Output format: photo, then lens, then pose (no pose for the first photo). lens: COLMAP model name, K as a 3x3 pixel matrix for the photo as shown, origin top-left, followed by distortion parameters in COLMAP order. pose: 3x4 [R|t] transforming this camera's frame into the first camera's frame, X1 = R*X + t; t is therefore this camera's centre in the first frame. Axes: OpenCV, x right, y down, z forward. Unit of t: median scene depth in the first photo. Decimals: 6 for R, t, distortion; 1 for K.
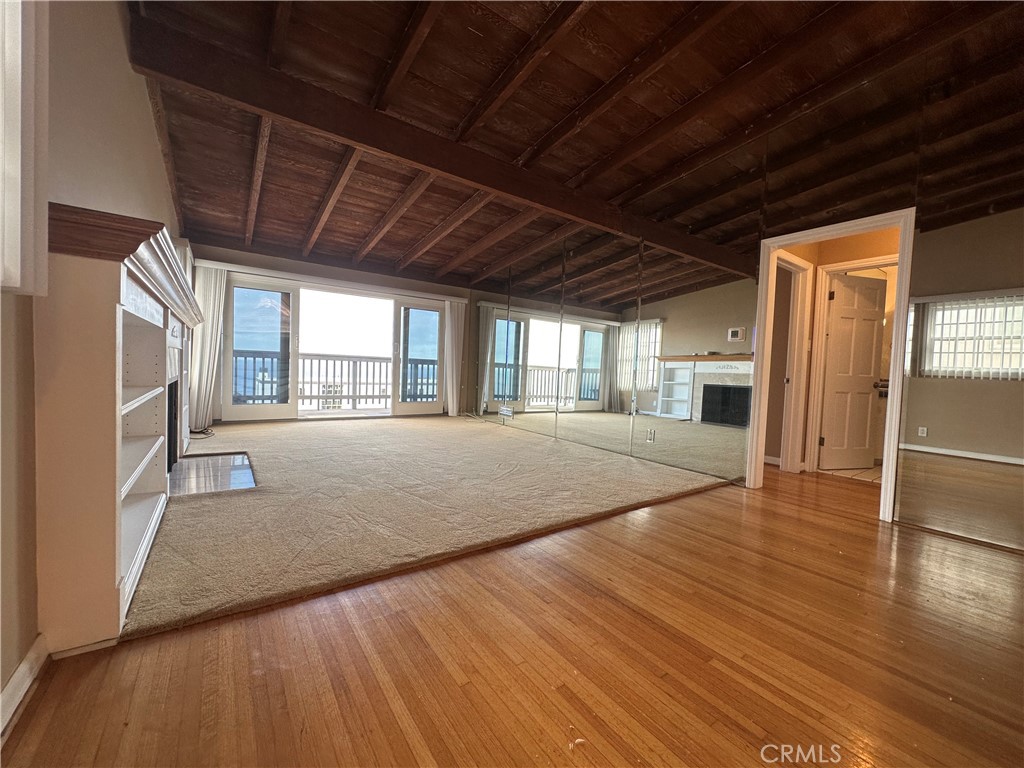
lens RADIAL K [[413.0, 0, 515.5], [0, 413.0, 383.0], [0, 0, 1]] dist [-0.002791, -0.000199]
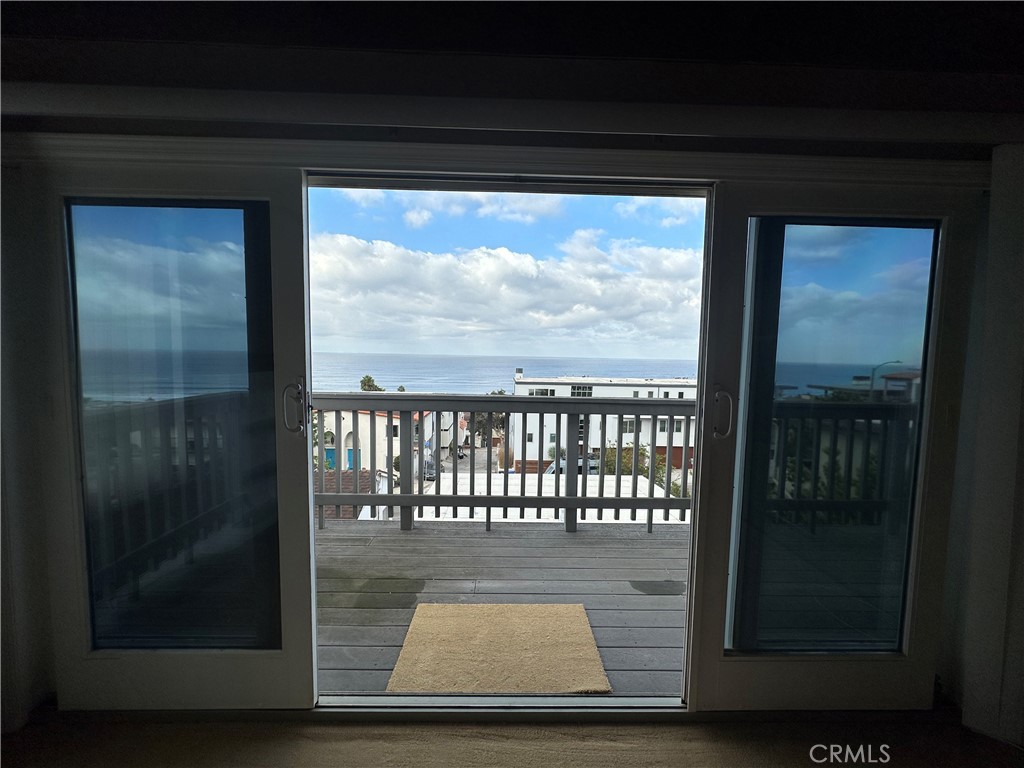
lens RADIAL K [[413.0, 0, 515.5], [0, 413.0, 383.0], [0, 0, 1]] dist [-0.002791, -0.000199]
pose [[0.827632, 0.016348, -0.561033, -0.235686], [-0.005862, 0.999773, 0.020485, -0.097551], [0.561241, -0.013665, 0.827540, 0.709043]]
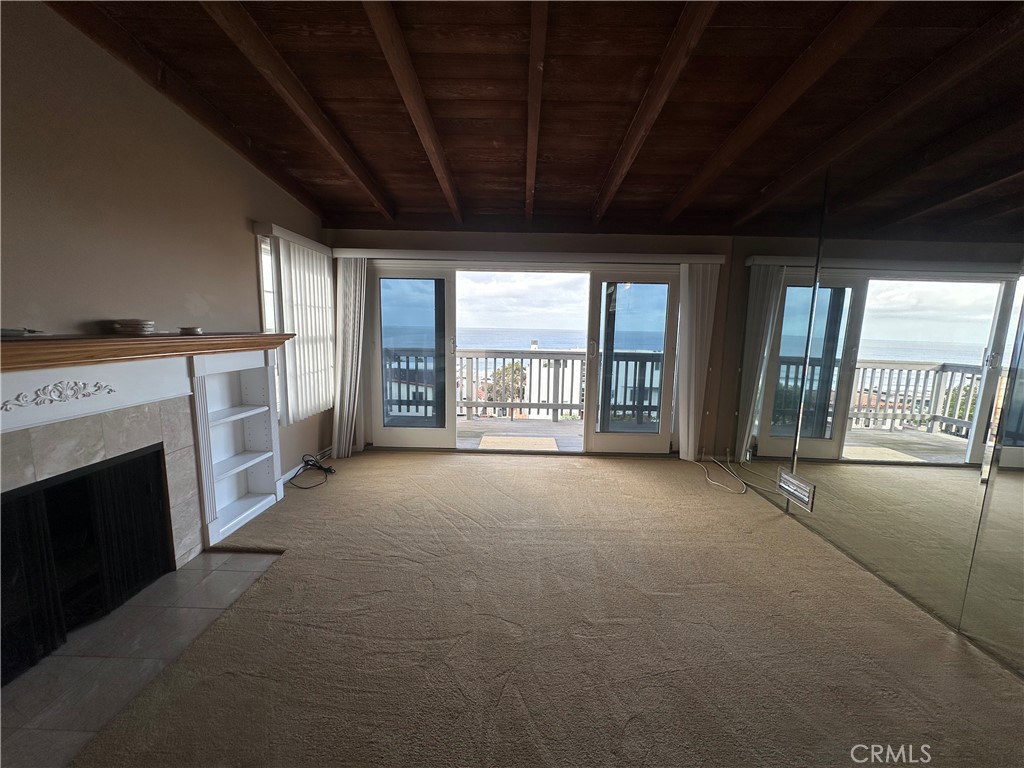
lens RADIAL K [[408.6, 0, 511.0], [0, 408.6, 383.0], [0, 0, 1]] dist [-0.001602, -0.000256]
pose [[0.798183, 0.060230, -0.599396, -0.008252], [-0.009704, 0.996146, 0.087175, -0.080203], [0.602336, -0.063765, 0.795692, 0.392136]]
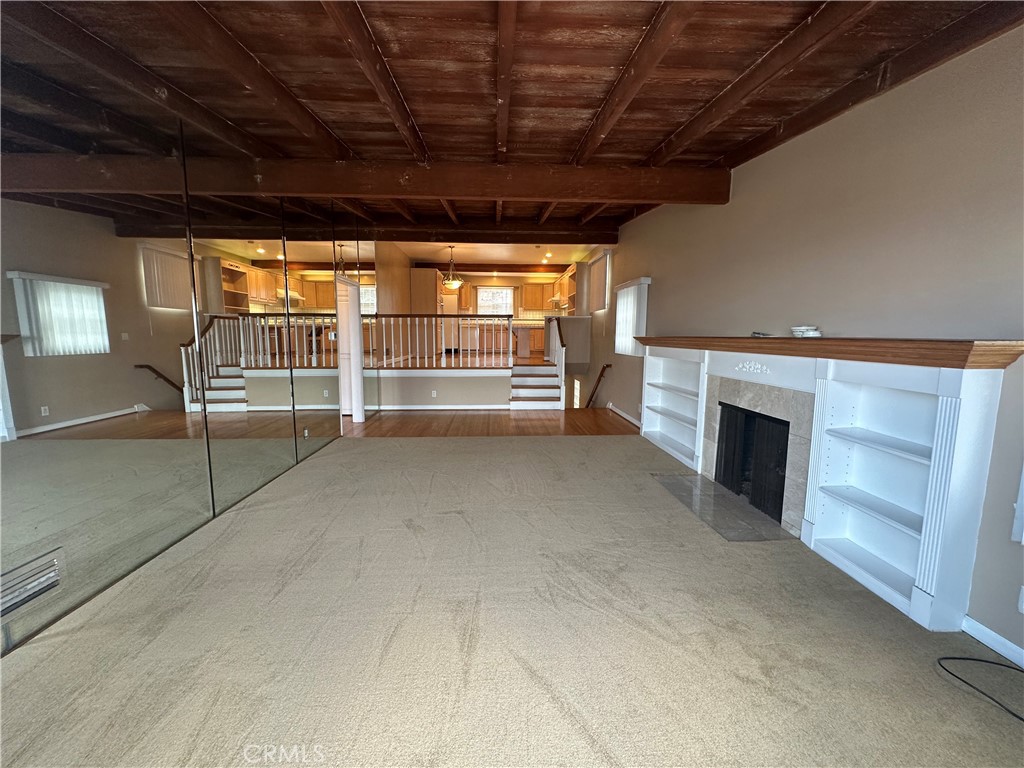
lens RADIAL K [[407.4, 0, 514.0], [0, 407.4, 383.0], [0, 0, 1]] dist [0.000629, -0.000079]
pose [[-0.830952, -0.109094, 0.545543, -0.384911], [-0.021527, 0.986156, 0.164415, -0.101832], [-0.555927, 0.124877, -0.821797, 0.932614]]
